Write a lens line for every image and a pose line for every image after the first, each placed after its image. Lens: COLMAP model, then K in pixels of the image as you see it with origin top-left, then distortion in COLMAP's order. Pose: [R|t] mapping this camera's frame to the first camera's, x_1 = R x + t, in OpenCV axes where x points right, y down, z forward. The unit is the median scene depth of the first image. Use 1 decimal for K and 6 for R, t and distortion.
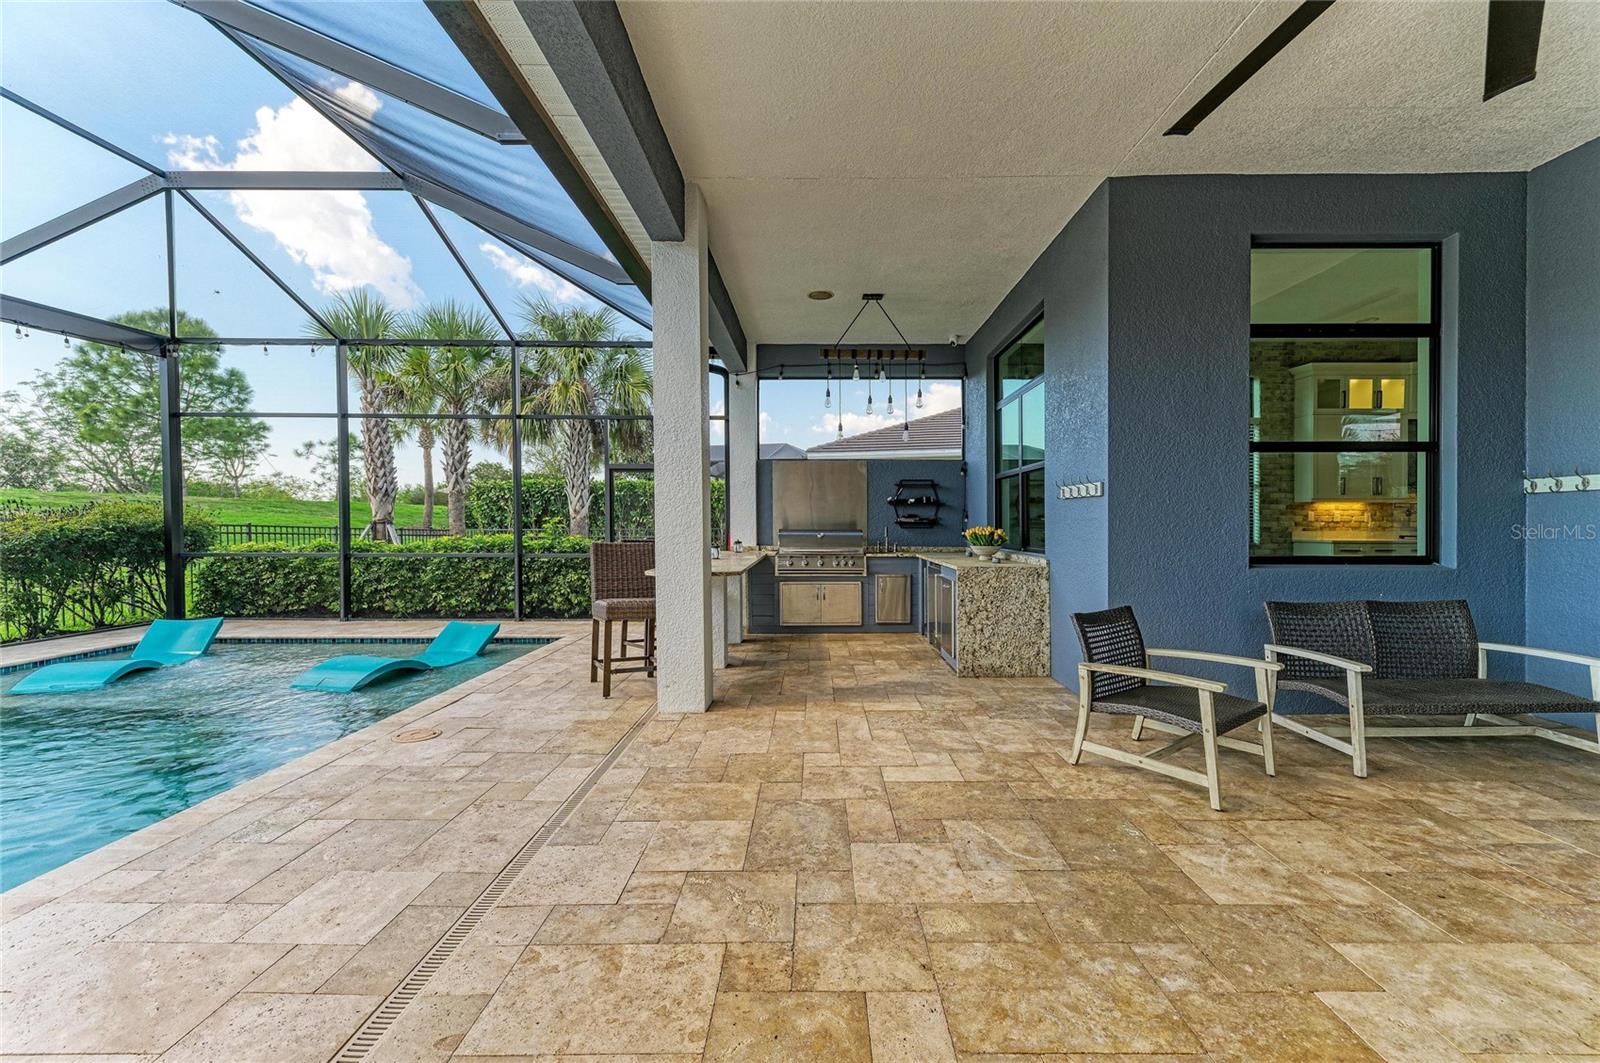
lens RADIAL K [[656.8, 0, 804.8], [0, 656.8, 539.7], [0, 0, 1]] dist [0.009015, -0.004438]
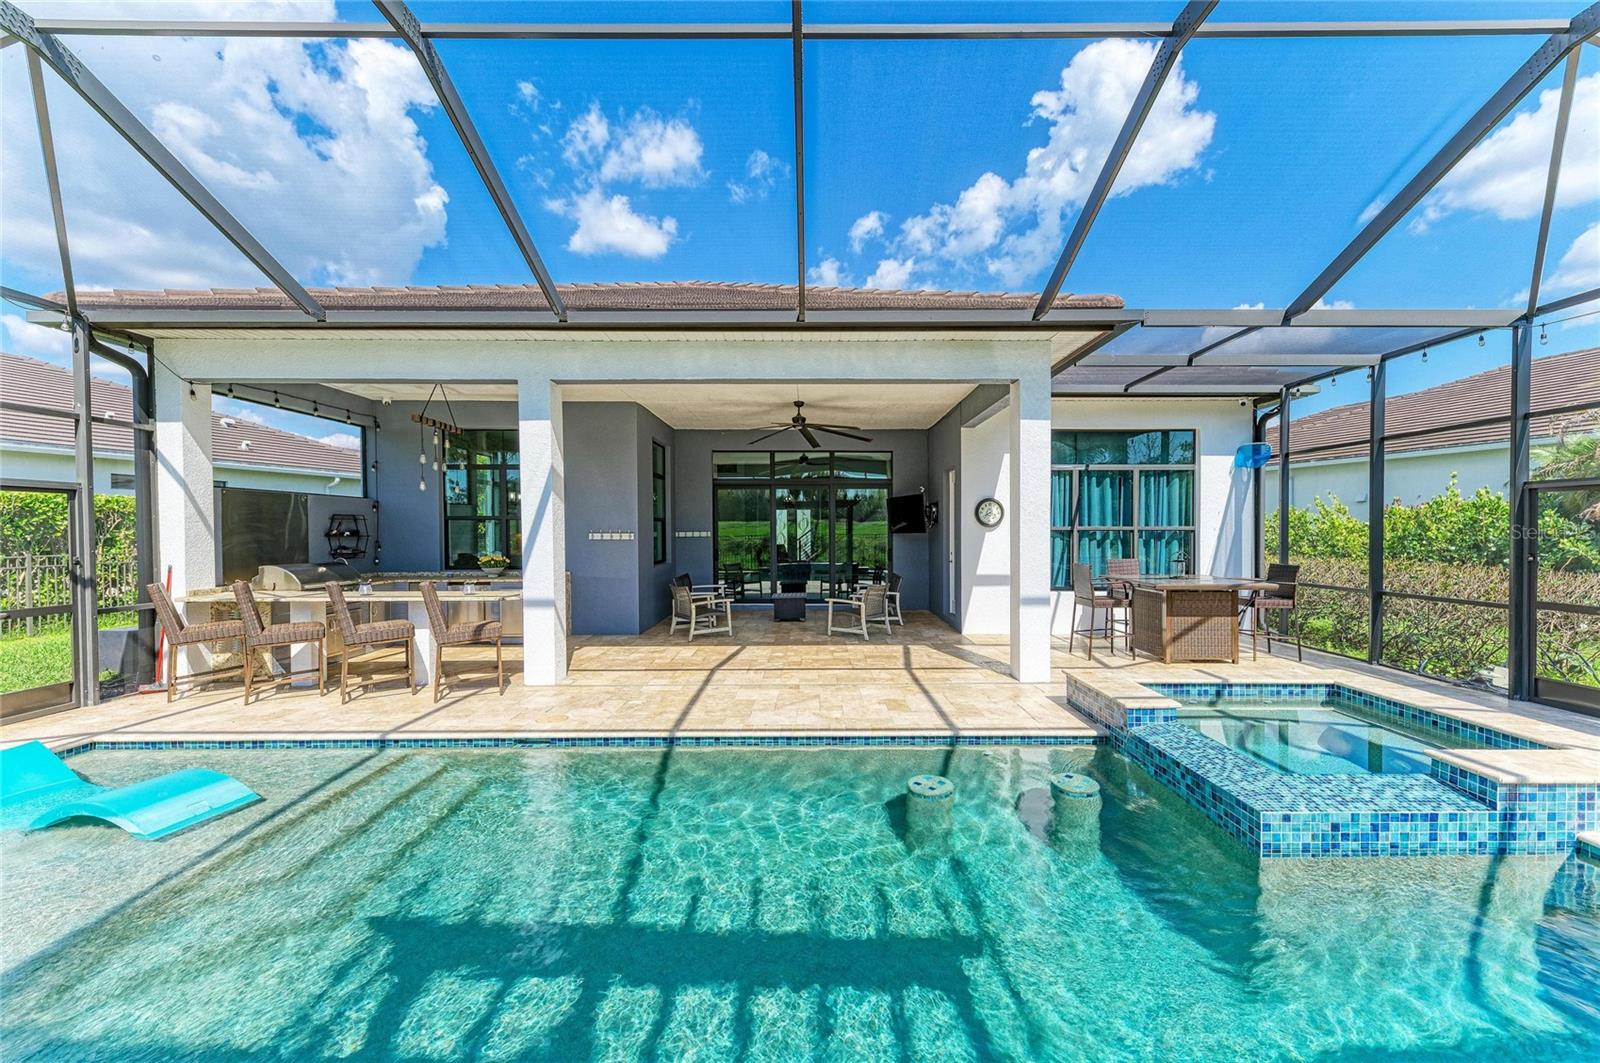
lens RADIAL K [[656.8, 0, 804.8], [0, 656.8, 539.7], [0, 0, 1]] dist [0.009015, -0.004438]
pose [[0.001077, -0.015579, 0.999878, -0.947714], [0.022655, 0.999622, 0.015551, -0.046463], [-0.999743, 0.022635, 0.001430, 0.216573]]
